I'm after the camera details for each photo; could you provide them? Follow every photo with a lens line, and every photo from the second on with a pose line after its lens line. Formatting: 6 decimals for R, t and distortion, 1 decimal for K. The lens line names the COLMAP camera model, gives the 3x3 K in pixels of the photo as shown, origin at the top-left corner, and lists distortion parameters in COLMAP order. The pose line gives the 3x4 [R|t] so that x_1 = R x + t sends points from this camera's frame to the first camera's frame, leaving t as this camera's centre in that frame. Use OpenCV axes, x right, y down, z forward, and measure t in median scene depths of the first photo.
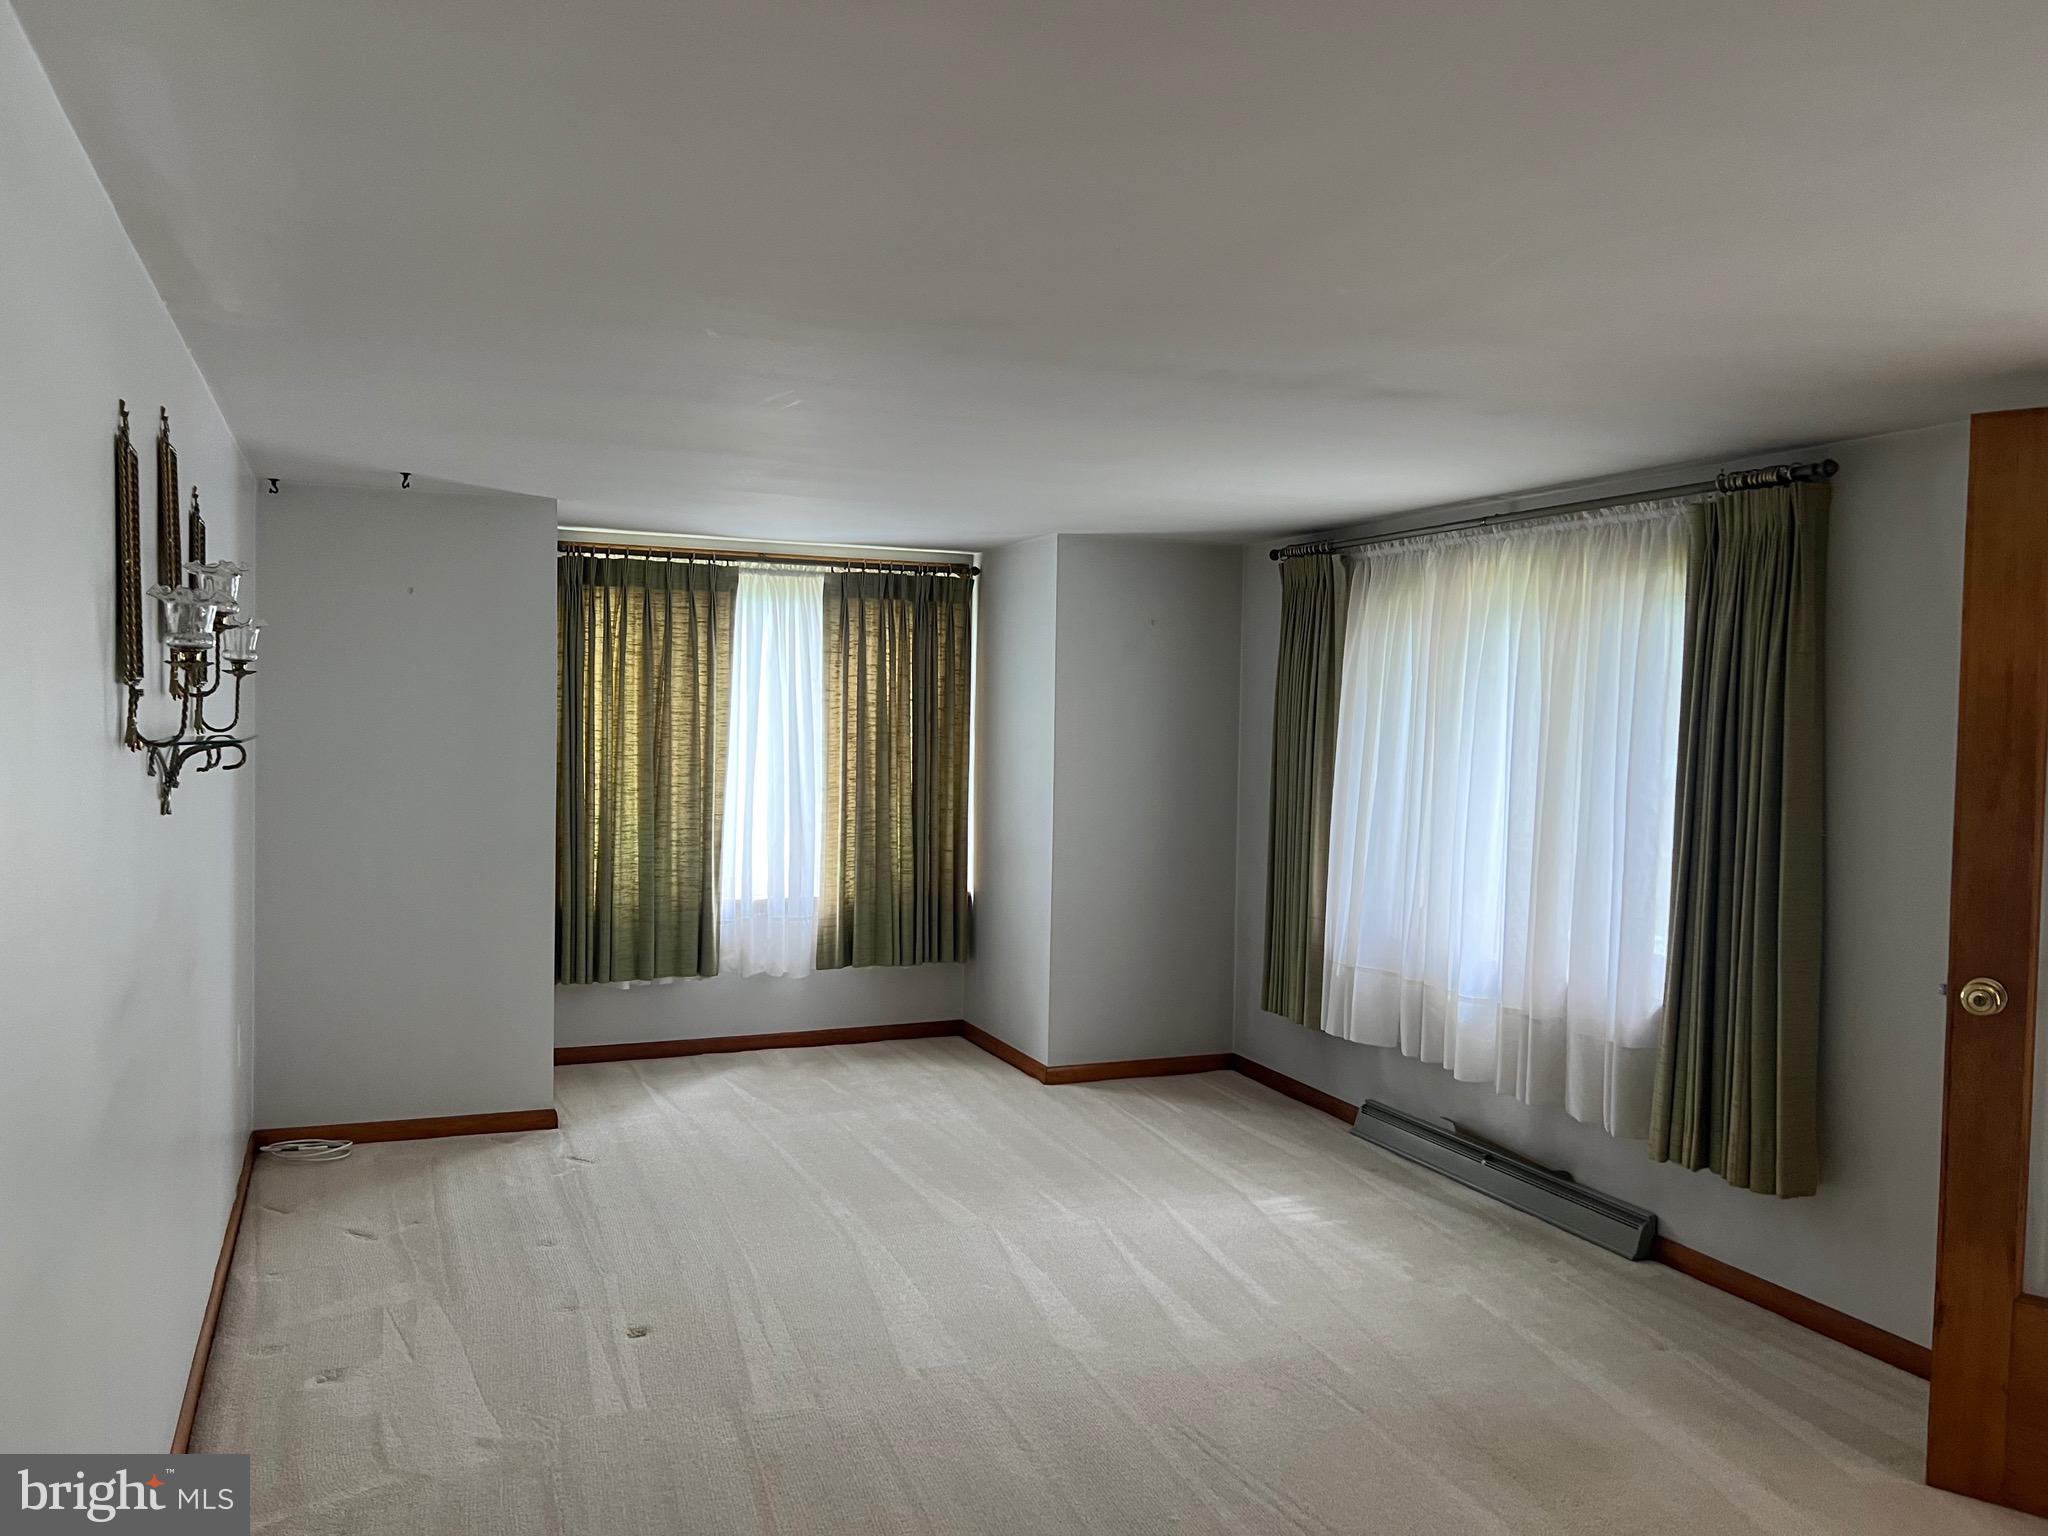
lens RADIAL K [[1546.7, 0, 1024.0], [0, 1546.7, 768.0], [0, 0, 1]] dist [0.097748, -0.127099]
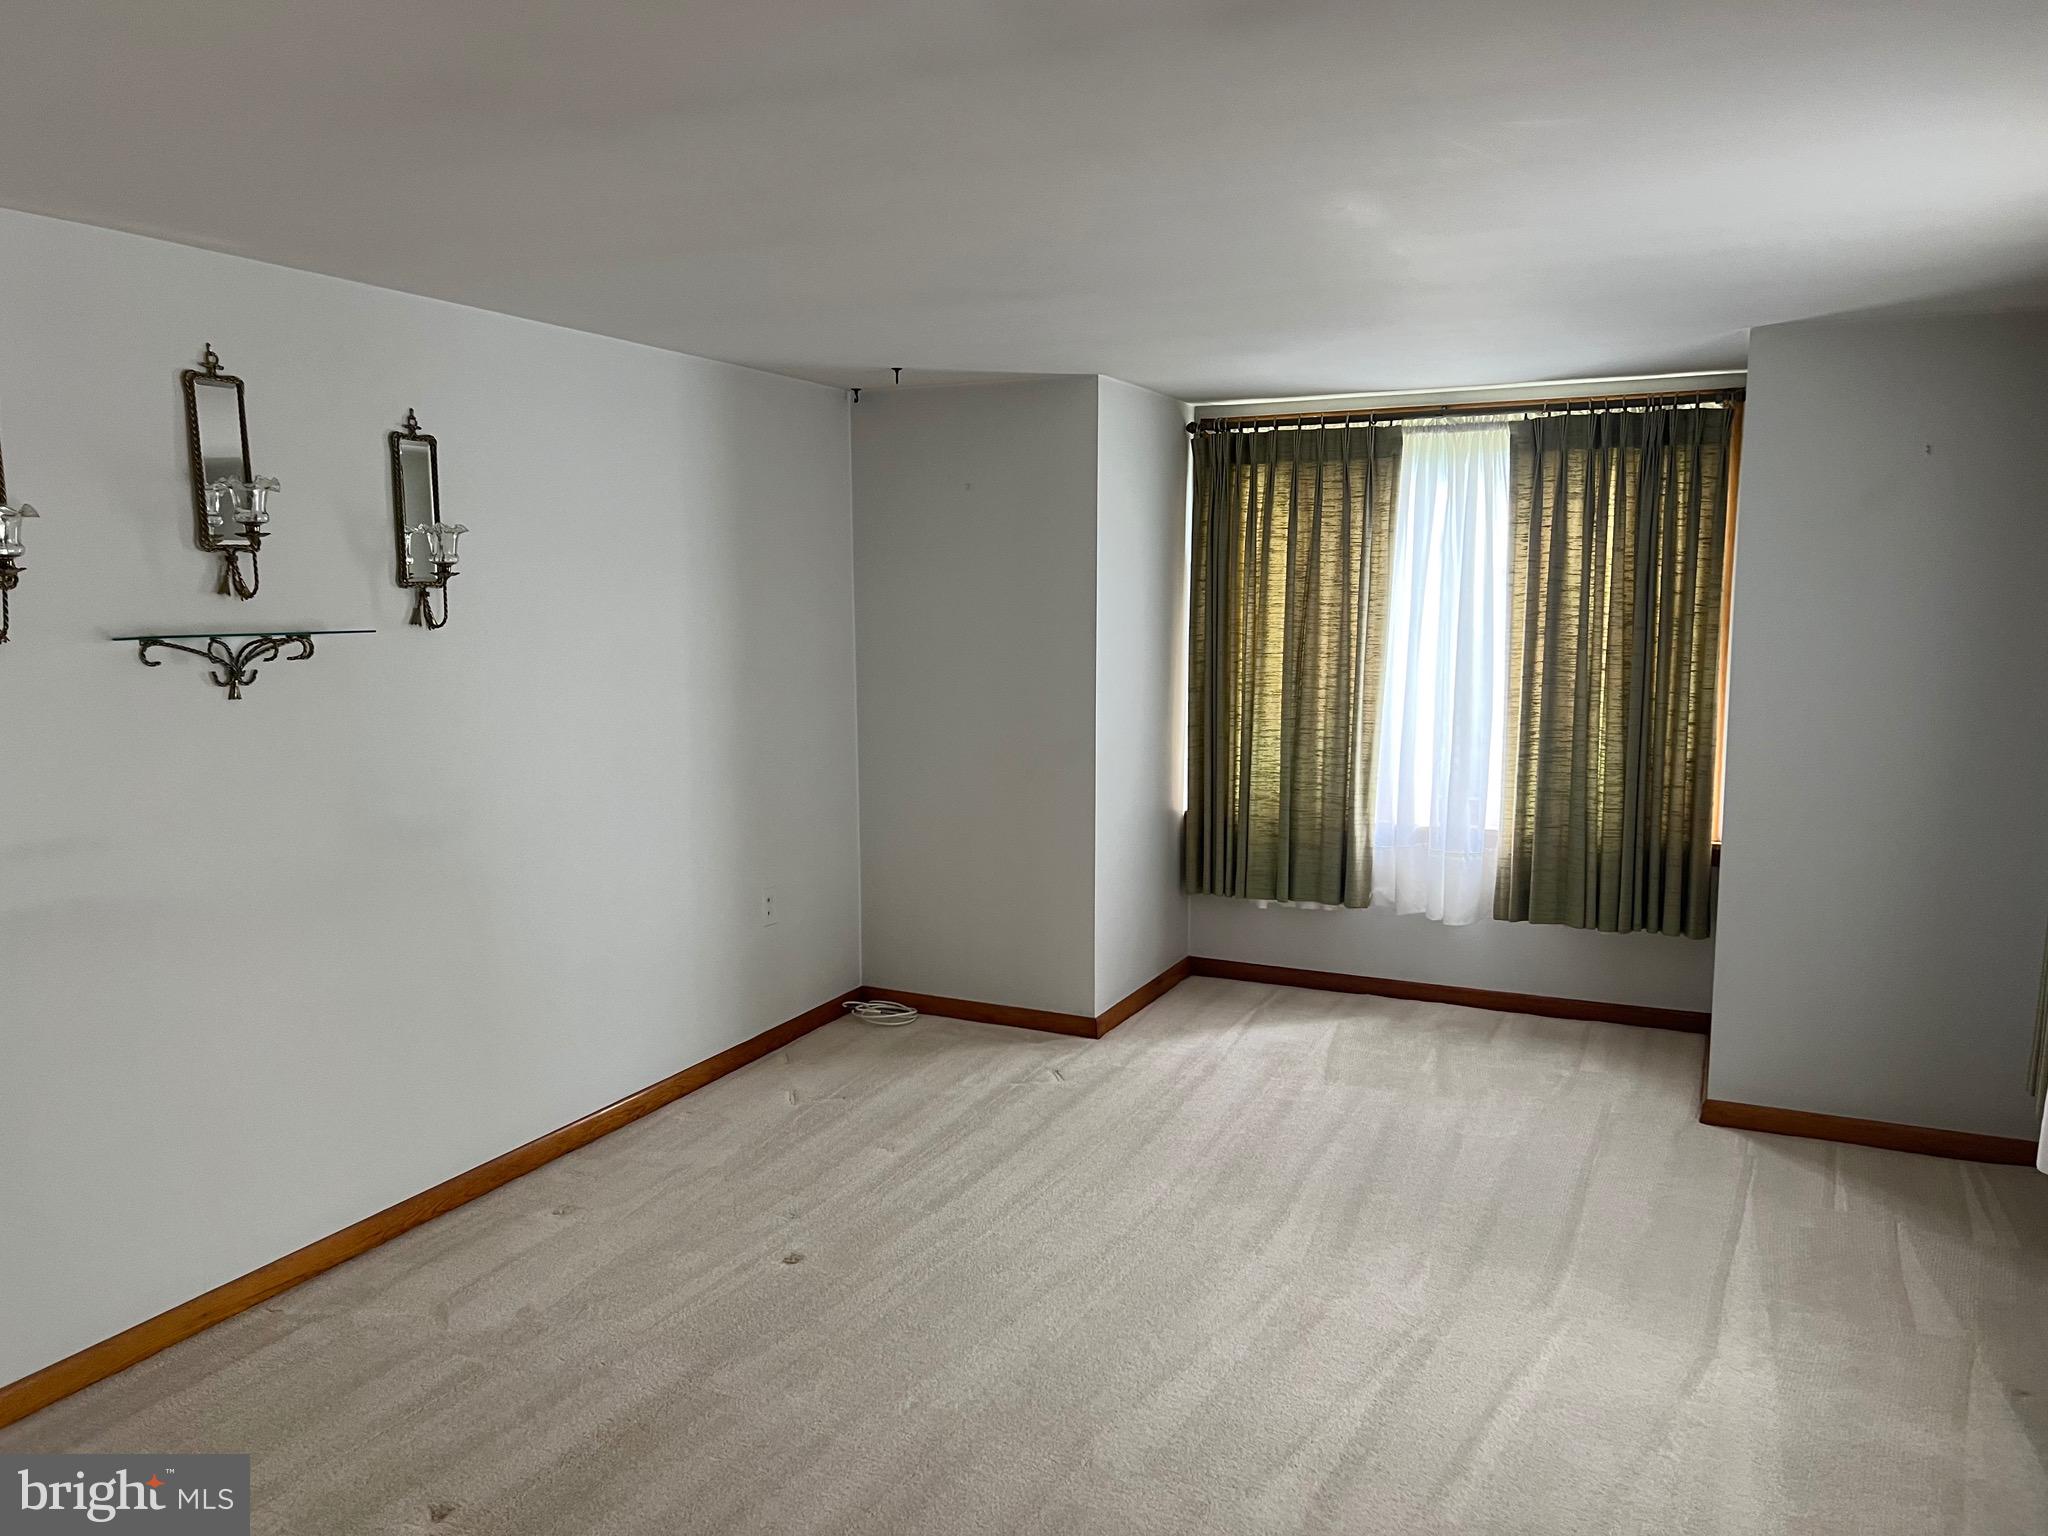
lens RADIAL K [[1529.8, 0, 1025.4], [0, 1529.8, 790.6], [0, 0, 1]] dist [0.100615, -0.163252]
pose [[0.669794, 0.077758, -0.738464, 0.309111], [-0.015401, 0.995743, 0.090880, -0.007271], [0.742387, -0.049497, 0.668140, 0.291191]]
